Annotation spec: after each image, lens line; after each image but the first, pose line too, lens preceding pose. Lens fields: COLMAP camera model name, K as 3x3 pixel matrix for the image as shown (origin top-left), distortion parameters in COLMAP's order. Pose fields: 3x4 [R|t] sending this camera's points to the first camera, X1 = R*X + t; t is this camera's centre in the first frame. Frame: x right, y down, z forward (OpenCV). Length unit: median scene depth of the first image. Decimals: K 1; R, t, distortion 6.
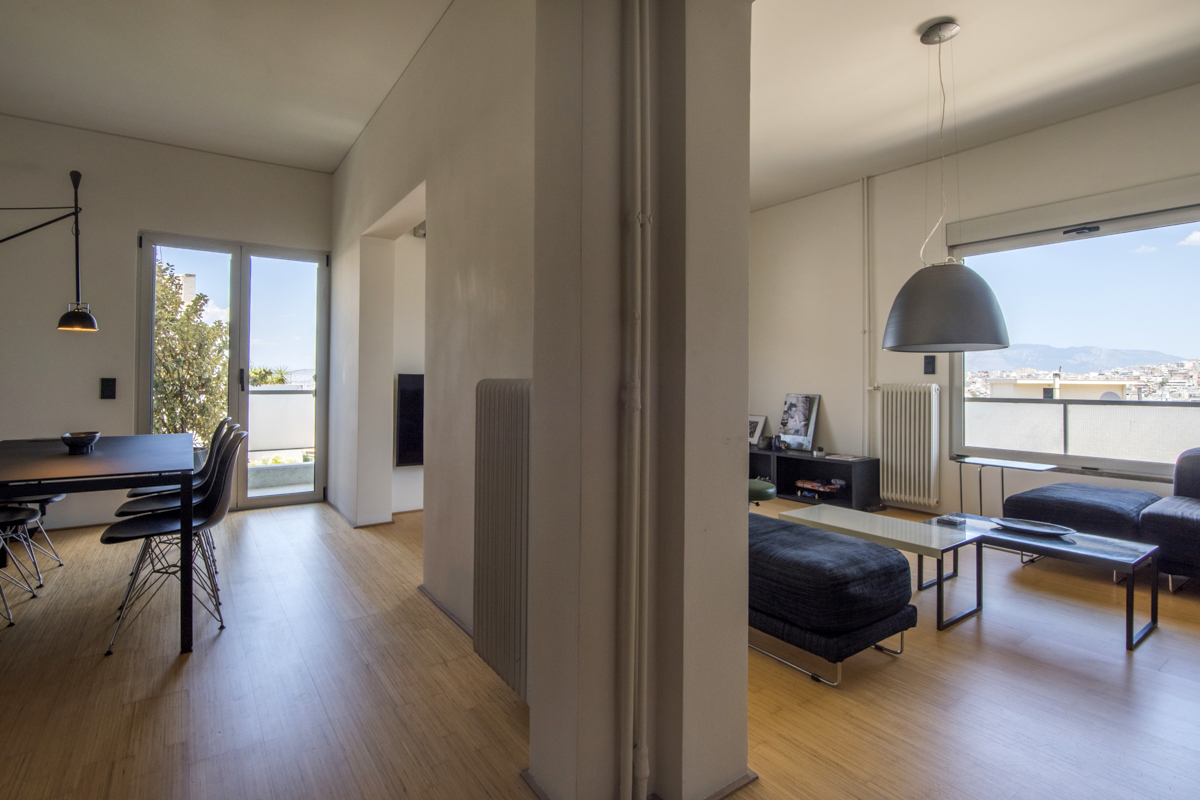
lens RADIAL K [[580.9, 0, 585.5], [0, 580.9, 370.4], [0, 0, 1]] dist [-0.000864, -0.006912]
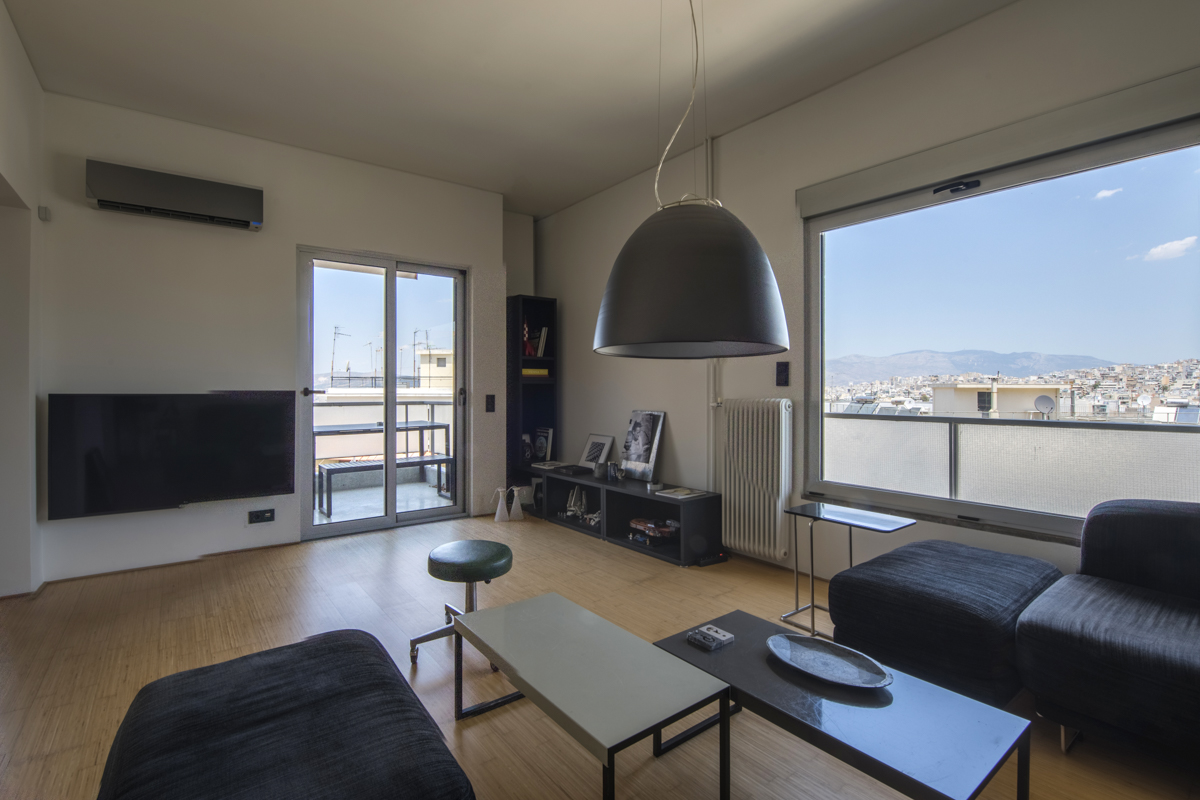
lens RADIAL K [[544.4, 0, 585.1], [0, 544.4, 382.0], [0, 0, 1]] dist [-0.005949, -0.000695]
pose [[0.999540, -0.004074, 0.030041, 0.297184], [0.003736, 0.999929, 0.011296, -0.009994], [-0.030085, -0.011178, 0.999485, 0.267962]]
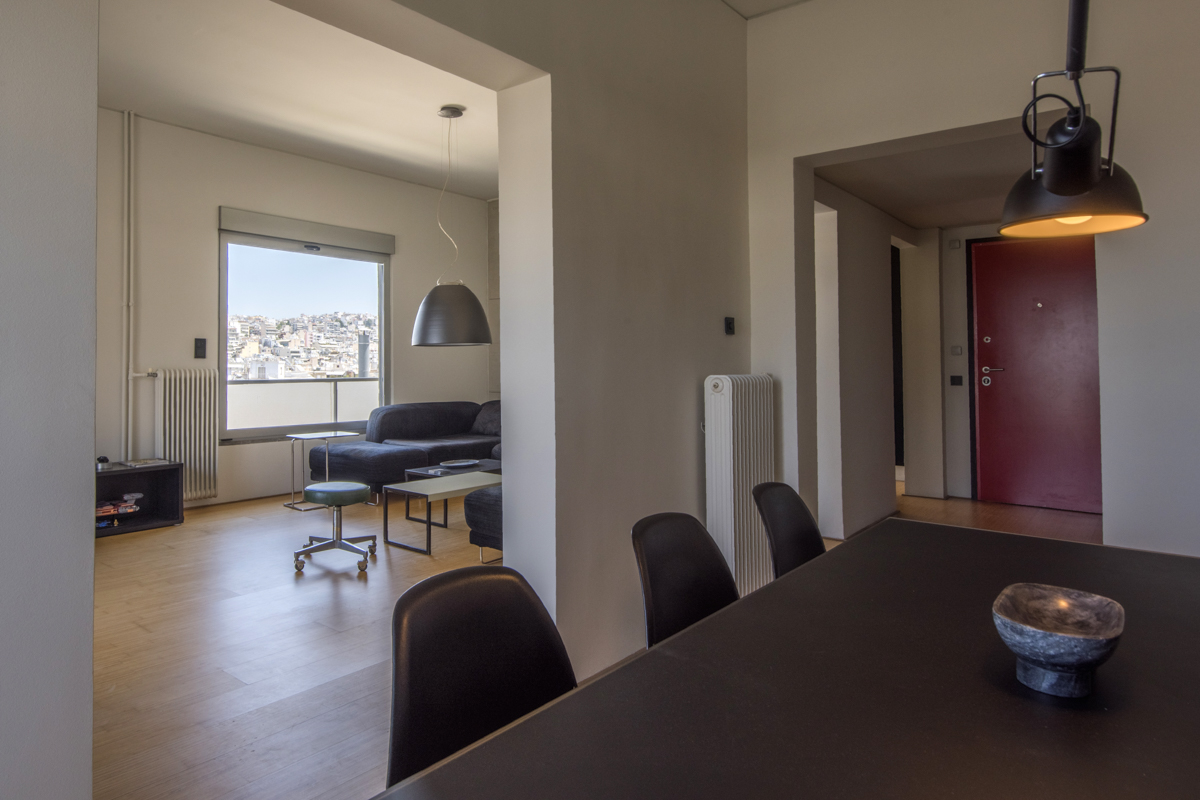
lens RADIAL K [[658.3, 0, 598.6], [0, 658.3, 363.5], [0, 0, 1]] dist [-0.002334, -0.000515]
pose [[-0.296857, -0.004599, 0.954911, -0.586979], [-0.024500, 0.999696, -0.002802, 0.001712], [-0.954608, -0.024227, -0.296879, 0.673651]]
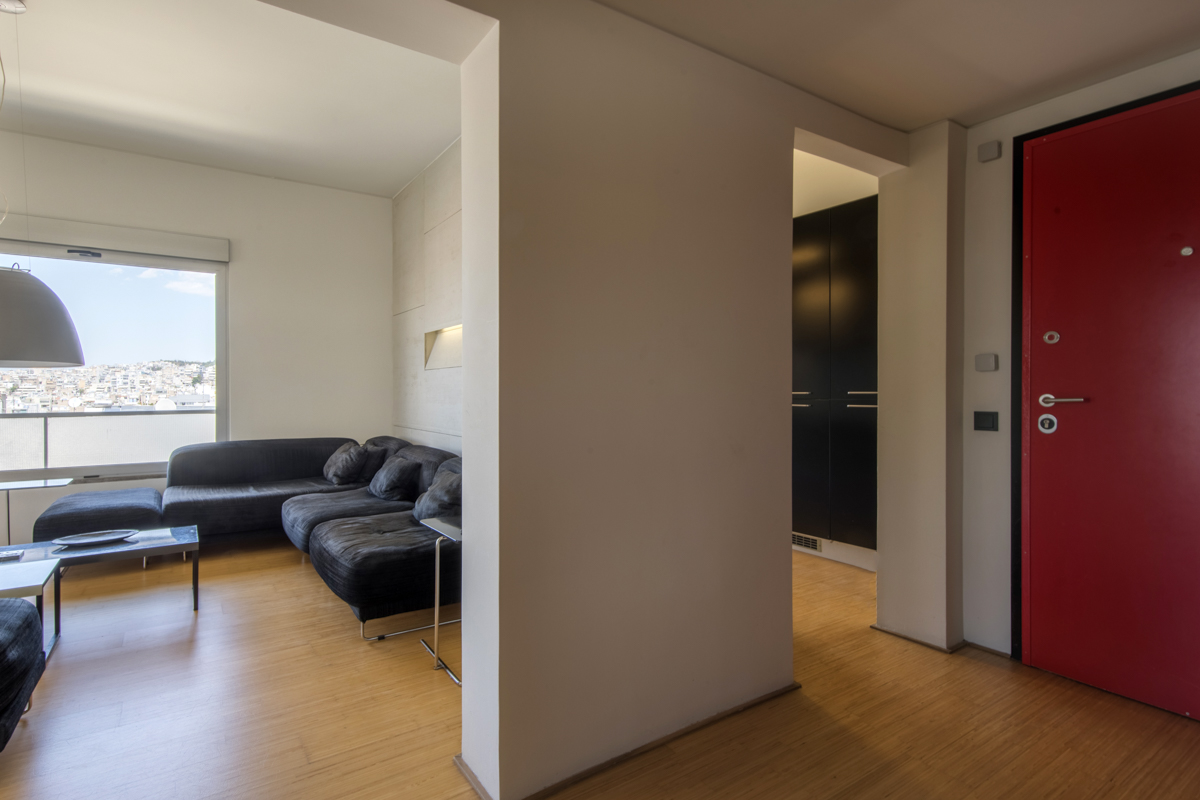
lens RADIAL K [[560.1, 0, 594.4], [0, 560.1, 392.4], [0, 0, 1]] dist [-0.013753, -0.000519]
pose [[-0.027913, -0.010081, 0.999560, -0.149080], [-0.018746, 0.999779, 0.009560, -0.011852], [-0.999435, -0.018471, -0.028096, 0.075118]]
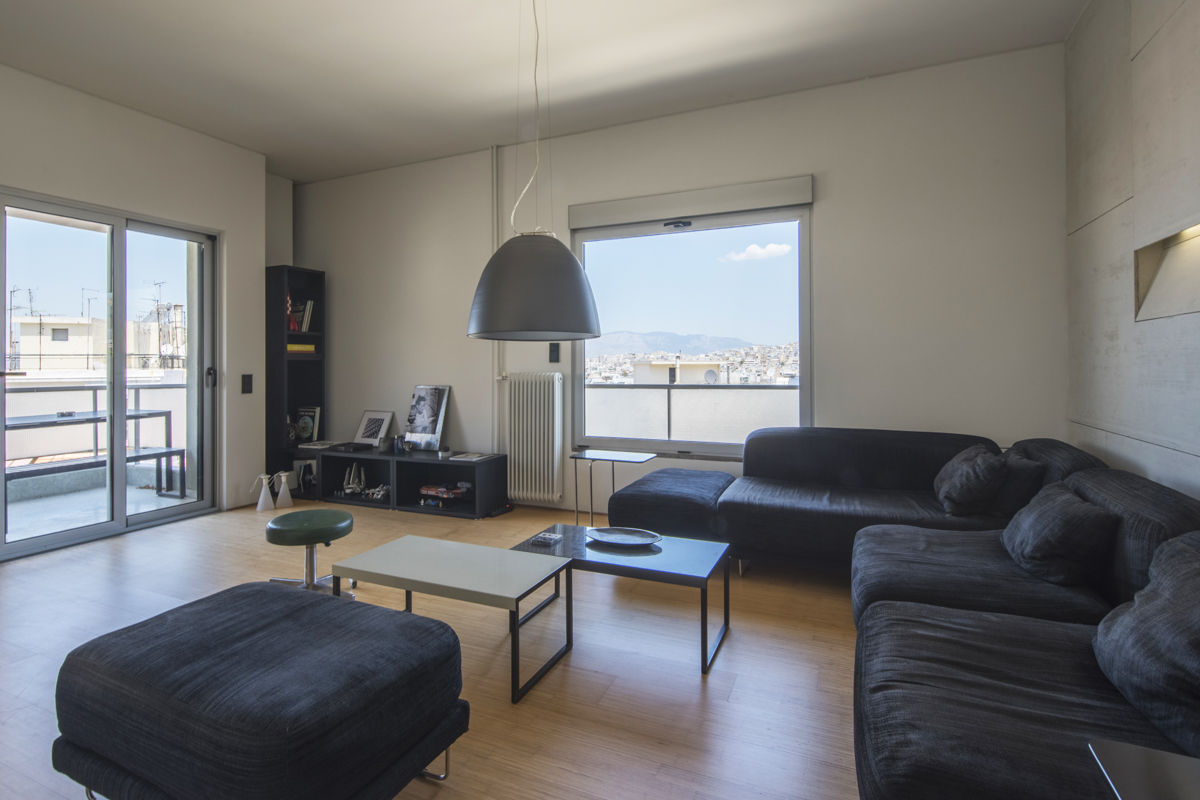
lens RADIAL K [[578.2, 0, 593.8], [0, 578.2, 358.7], [0, 0, 1]] dist [0.001251, -0.000781]
pose [[0.859982, -0.006312, 0.510286, 0.158806], [0.001382, 0.999949, 0.010040, -0.008483], [-0.510323, -0.007929, 0.859946, 0.146754]]
